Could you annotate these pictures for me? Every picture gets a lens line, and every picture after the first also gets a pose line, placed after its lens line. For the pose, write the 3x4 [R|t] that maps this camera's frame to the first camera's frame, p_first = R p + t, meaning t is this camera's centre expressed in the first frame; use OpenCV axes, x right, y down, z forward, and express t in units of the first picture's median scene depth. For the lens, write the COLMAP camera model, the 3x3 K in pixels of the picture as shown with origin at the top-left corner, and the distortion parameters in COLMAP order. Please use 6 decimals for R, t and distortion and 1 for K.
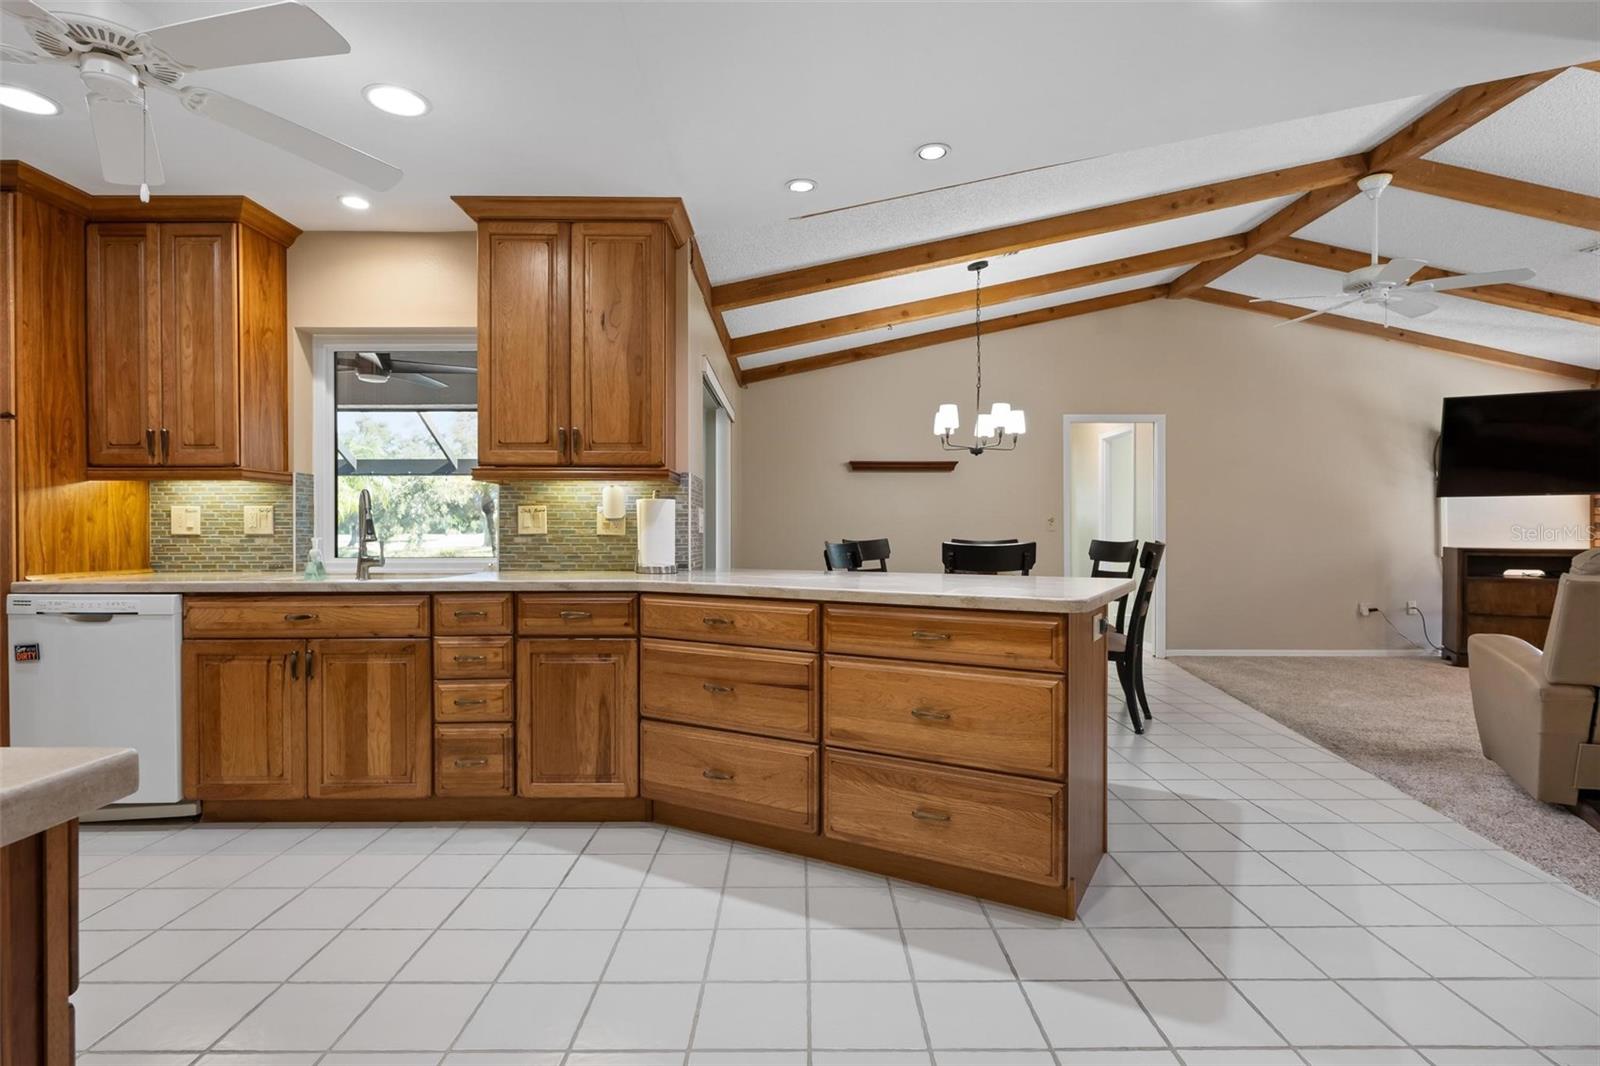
lens RADIAL K [[803.0, 0, 800.0], [0, 803.0, 533.0], [0, 0, 1]] dist [0.001642, -0.000106]
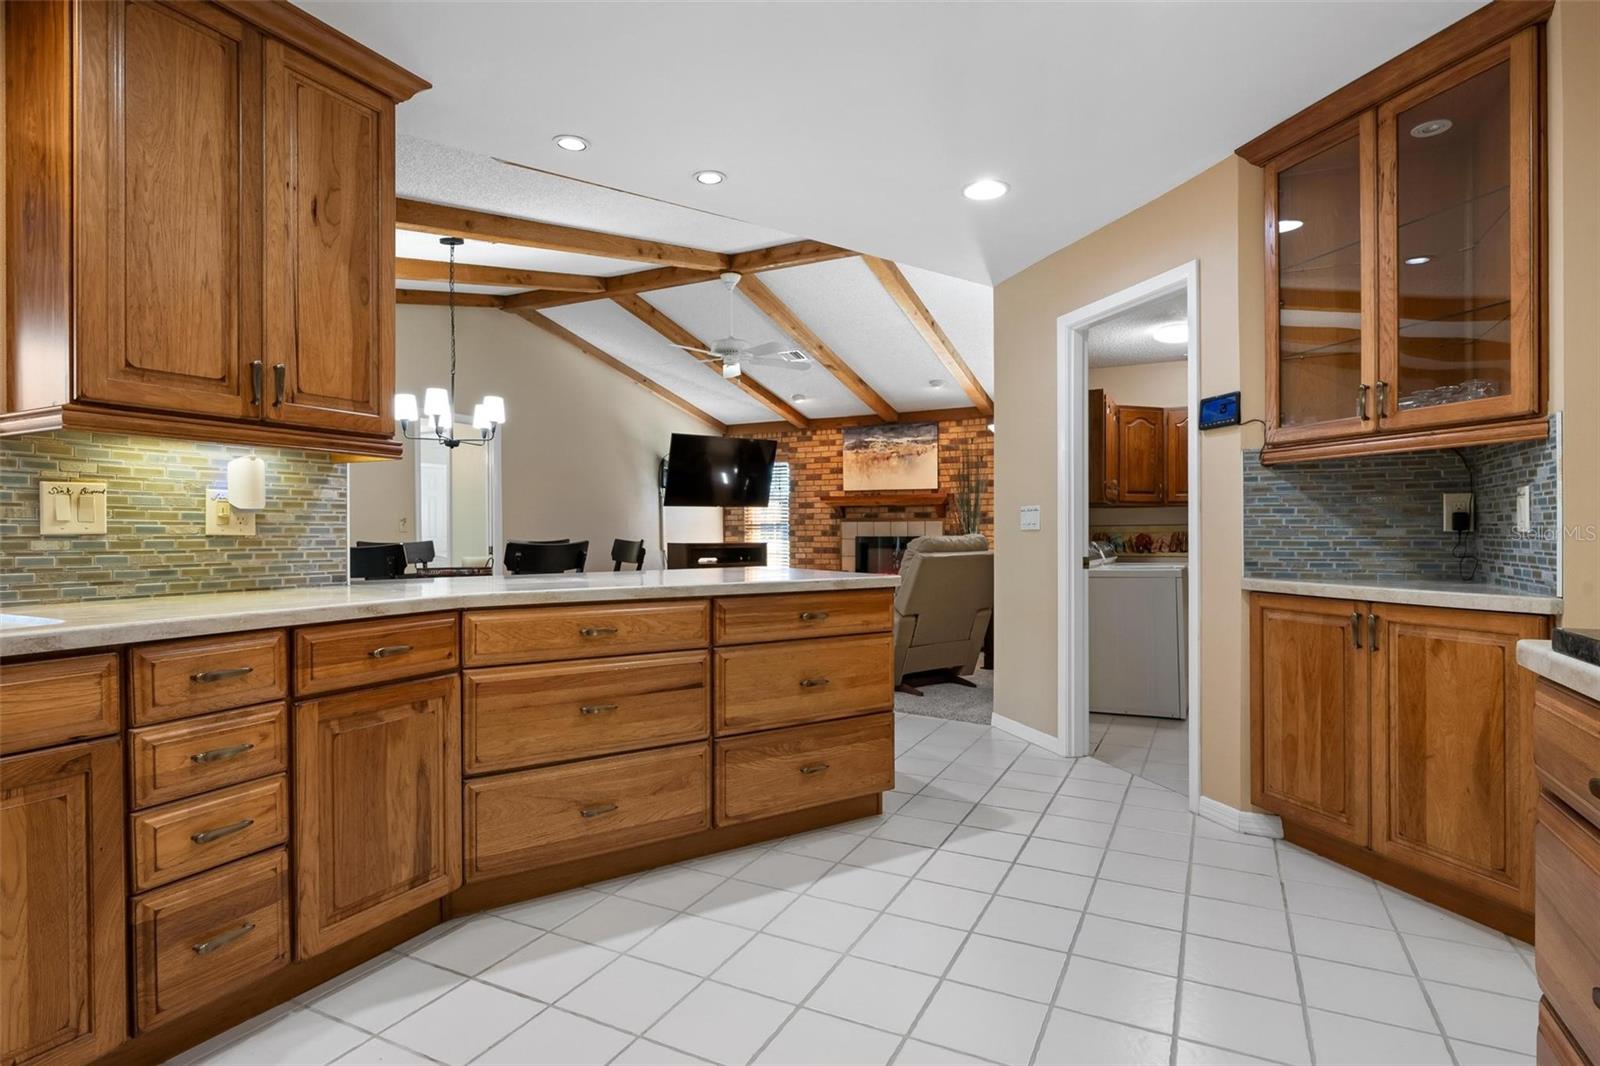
lens RADIAL K [[826.1, 0, 800.0], [0, 826.1, 533.0], [0, 0, 1]] dist [0.000982, -0.000002]
pose [[0.451932, -0.003466, 0.892045, -0.728846], [0.007740, 0.999970, -0.000036, 0.005075], [-0.892019, 0.006921, 0.451946, 0.368890]]
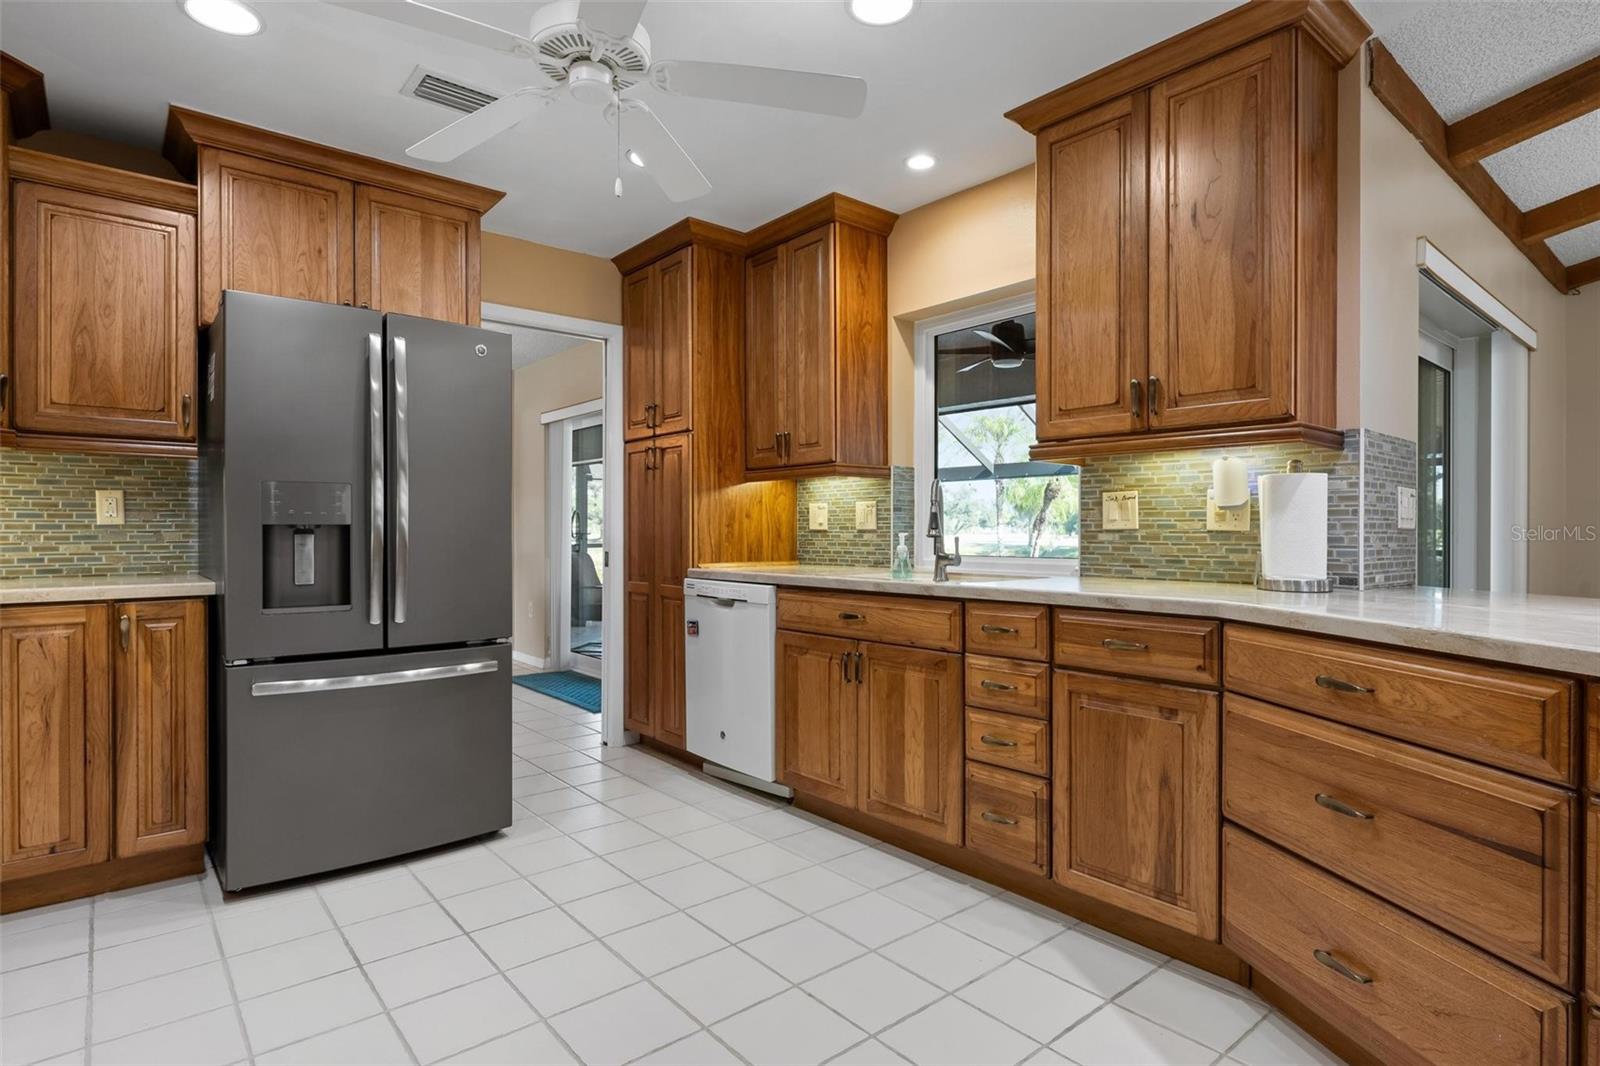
lens RADIAL K [[833.1, 0, 800.0], [0, 833.1, 533.0], [0, 0, 1]] dist [-0.002167, -0.000591]
pose [[0.641814, 0.003028, -0.766854, 0.086854], [-0.003982, 0.999992, 0.000616, 0.006515], [0.766850, 0.002658, 0.641821, 0.321193]]
